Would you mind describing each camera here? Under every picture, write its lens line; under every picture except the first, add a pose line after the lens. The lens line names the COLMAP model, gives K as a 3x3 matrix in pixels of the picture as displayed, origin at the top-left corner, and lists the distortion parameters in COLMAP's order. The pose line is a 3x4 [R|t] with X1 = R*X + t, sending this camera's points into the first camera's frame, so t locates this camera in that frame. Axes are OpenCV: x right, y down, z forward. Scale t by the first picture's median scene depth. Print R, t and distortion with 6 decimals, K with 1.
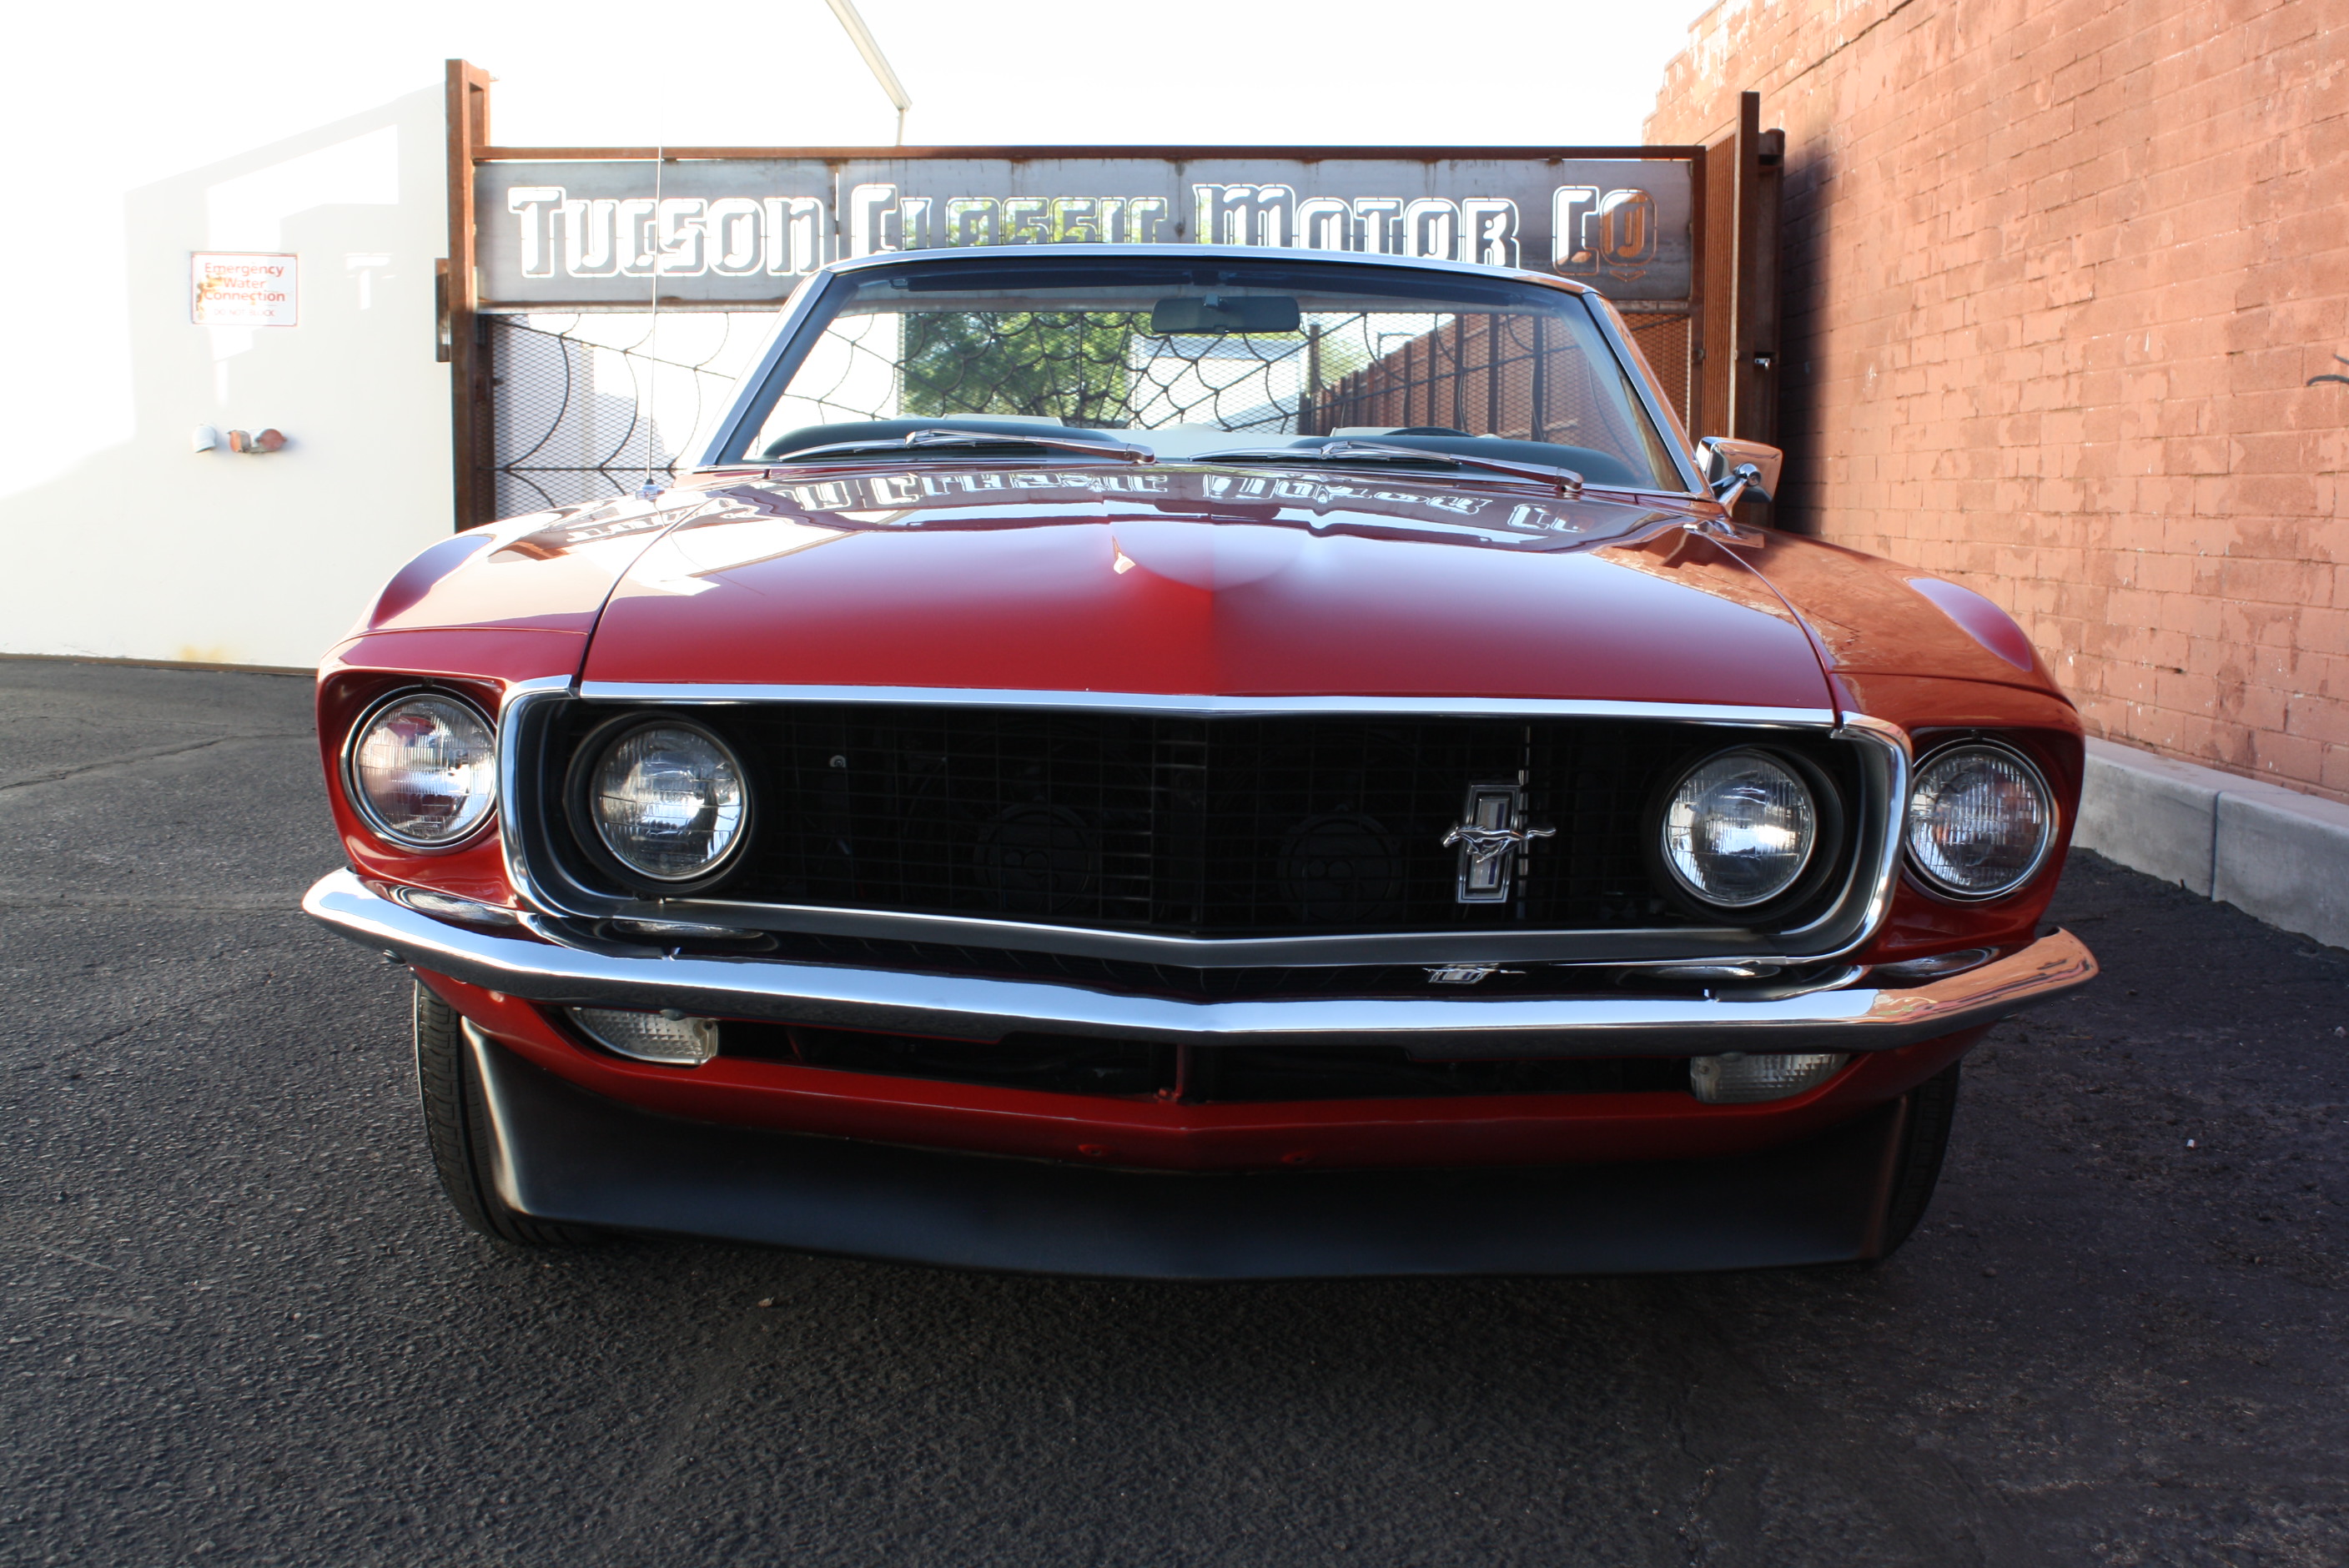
lens RADIAL K [[2570.6, 0, 1203.3], [0, 2570.6, 772.8], [0, 0, 1]] dist [-0.129726, 0.162822]
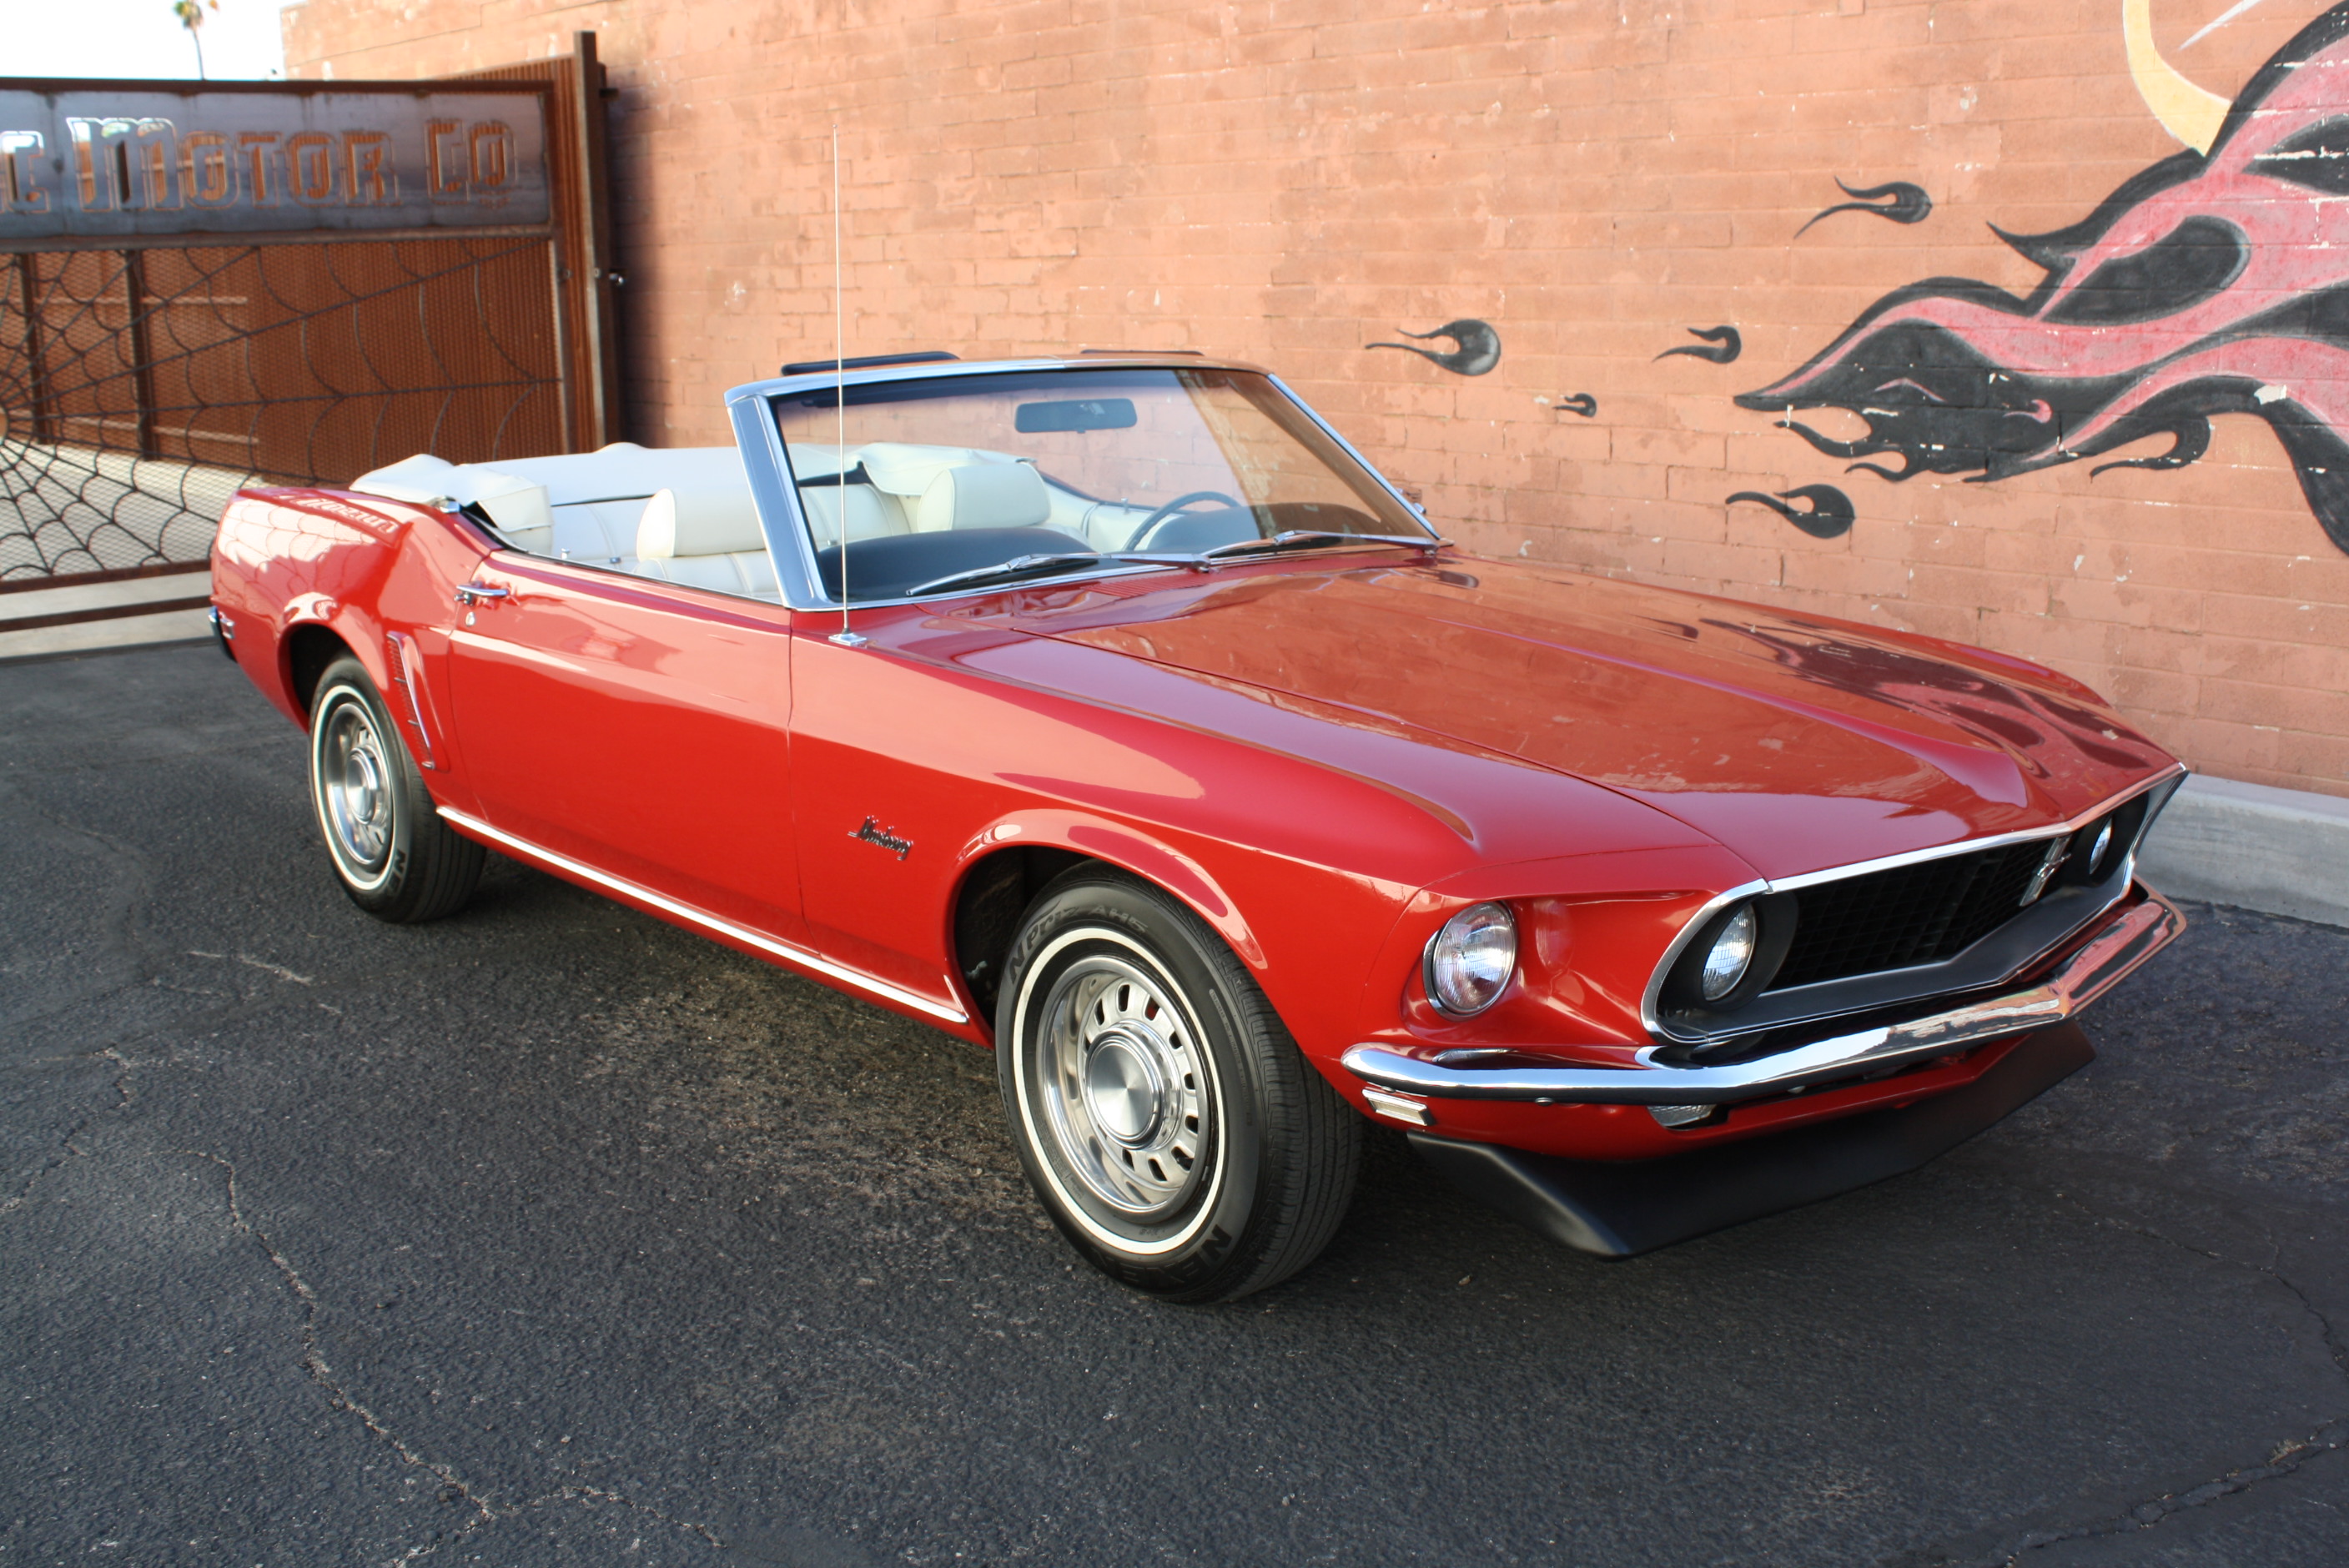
lens RADIAL K [[2409.0, 0, 1197.7], [0, 2409.0, 773.5], [0, 0, 1]] dist [-0.140945, 0.155584]
pose [[0.752134, -0.162727, 0.638603, -0.362148], [0.095814, 0.985740, 0.138336, -0.085038], [-0.652007, -0.042861, 0.757000, 0.051987]]
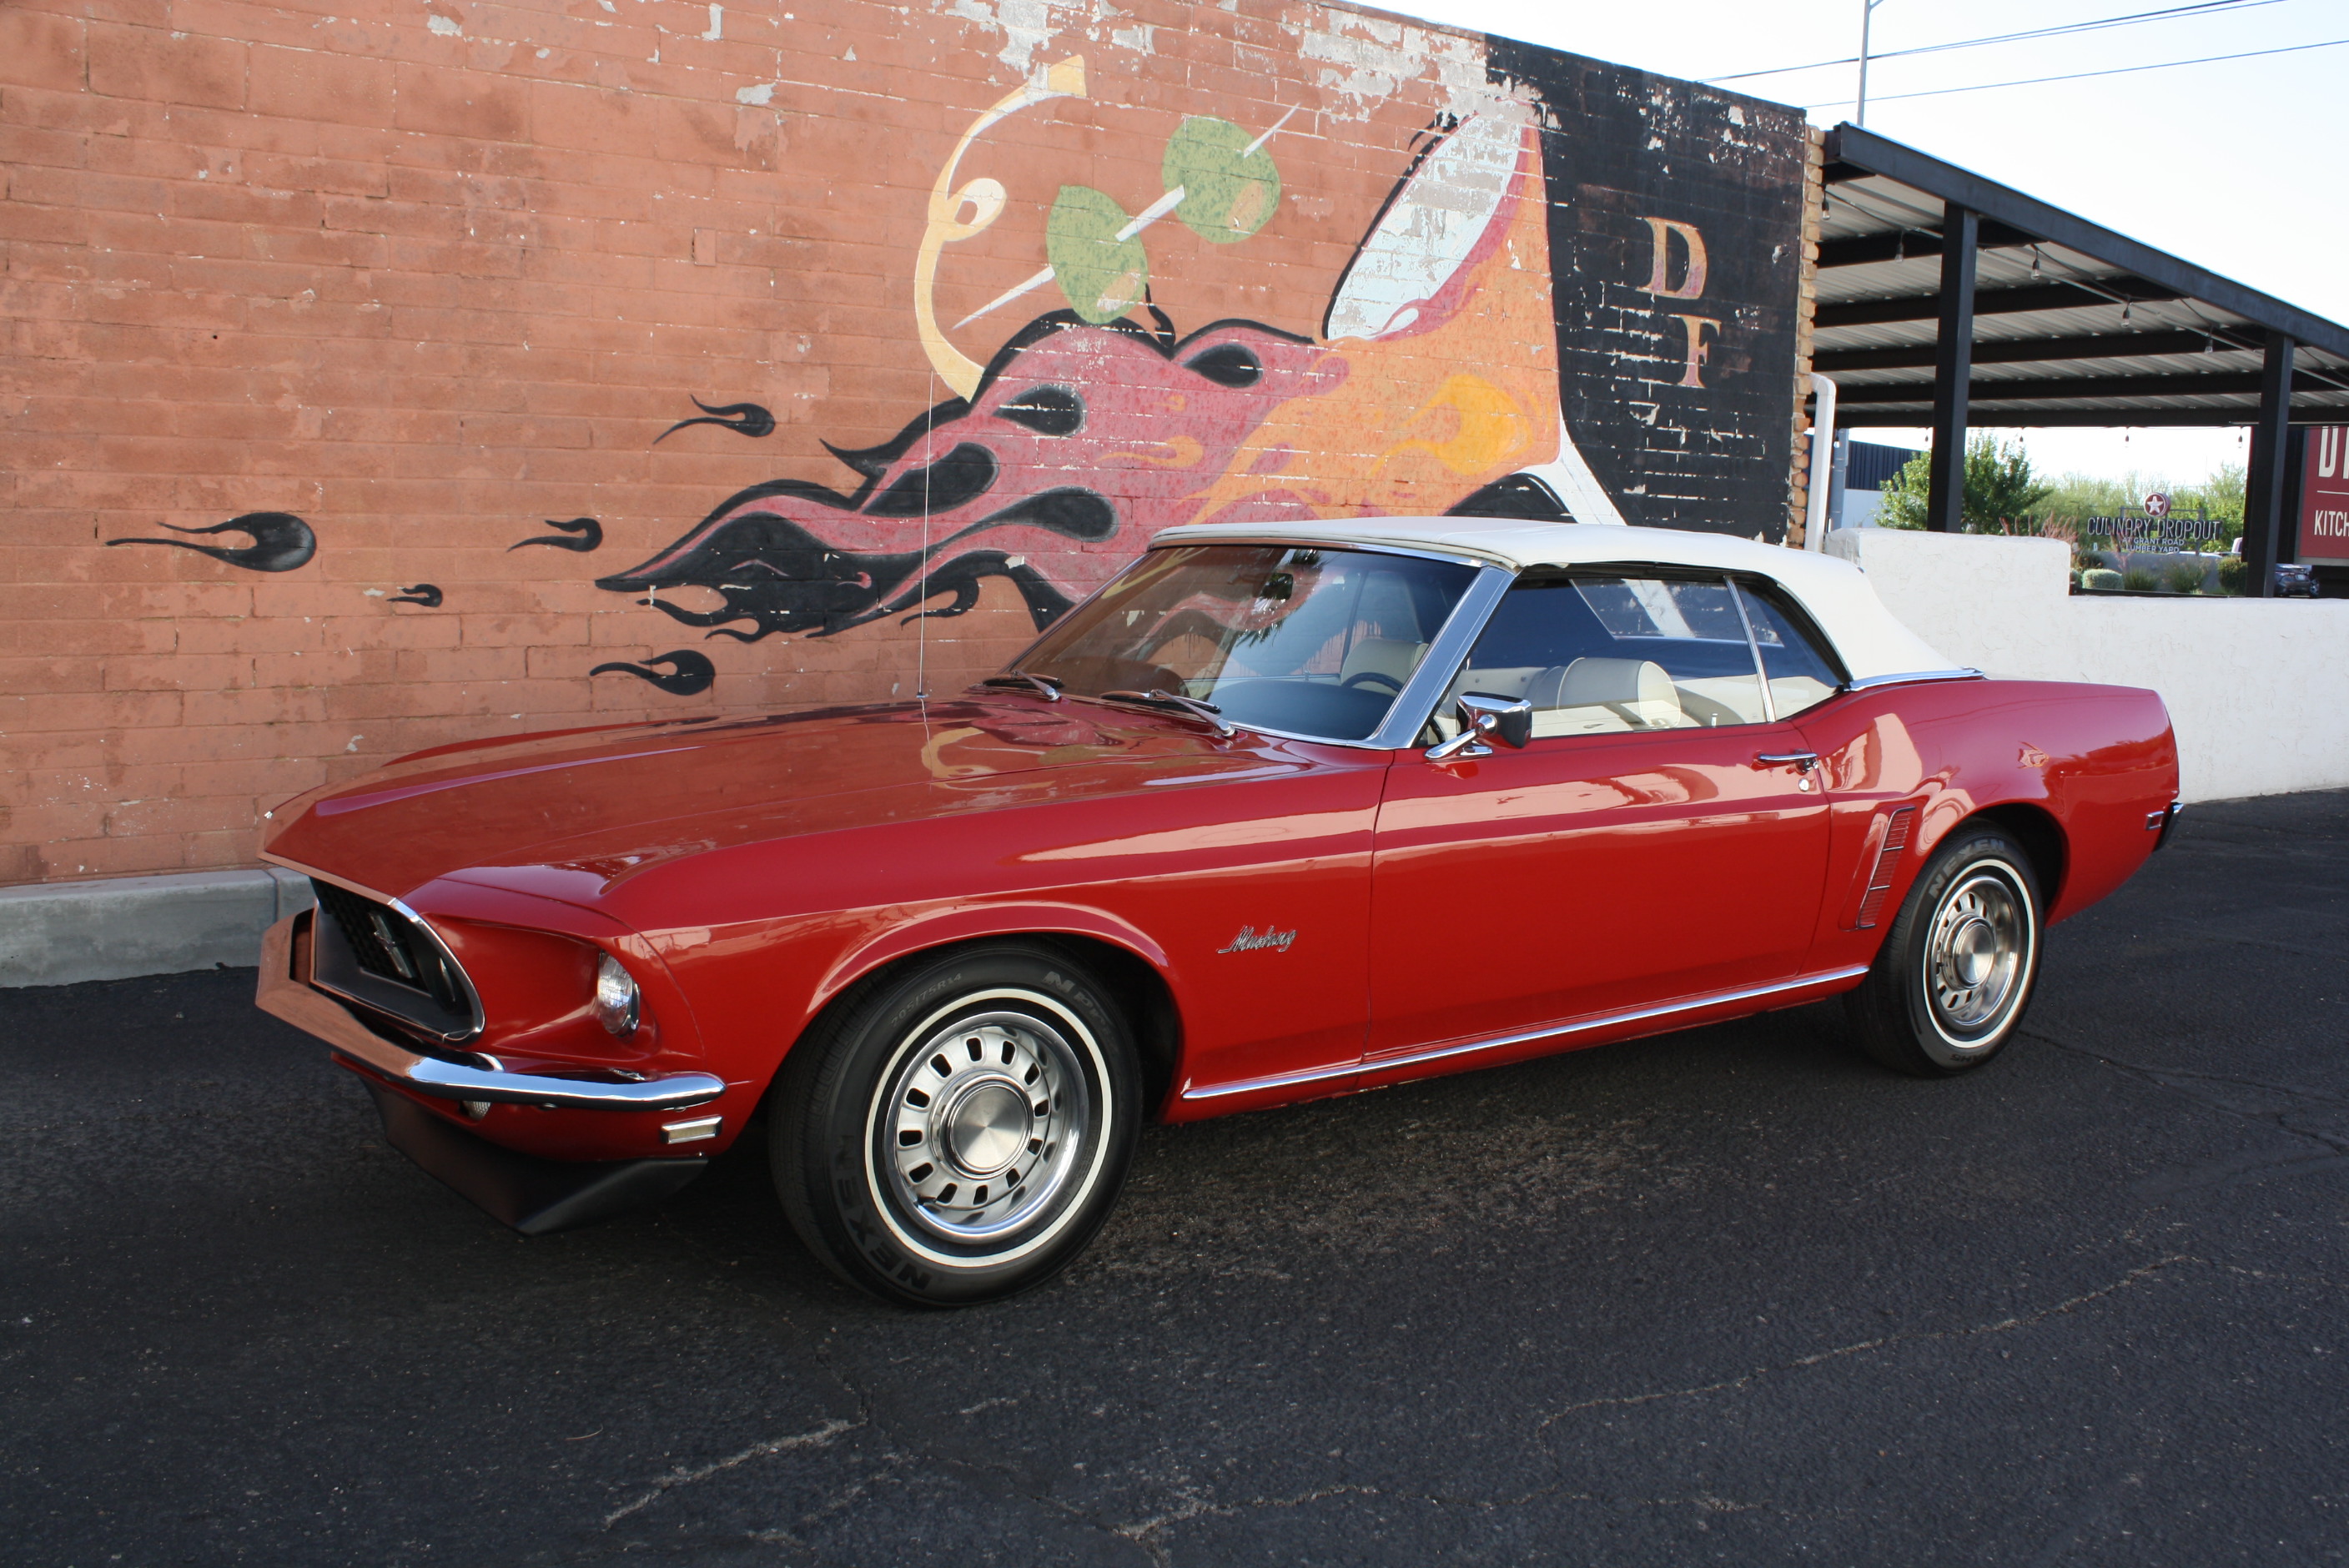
lens RADIAL K [[2051.8, 0, 1210.0], [0, 2051.8, 775.7], [0, 0, 1]] dist [-0.165276, 0.150367]
pose [[-0.575478, -0.133299, 0.806881, -0.461344], [0.050518, 0.978949, 0.197756, -0.150987], [-0.816256, 0.154566, -0.556629, 0.816674]]
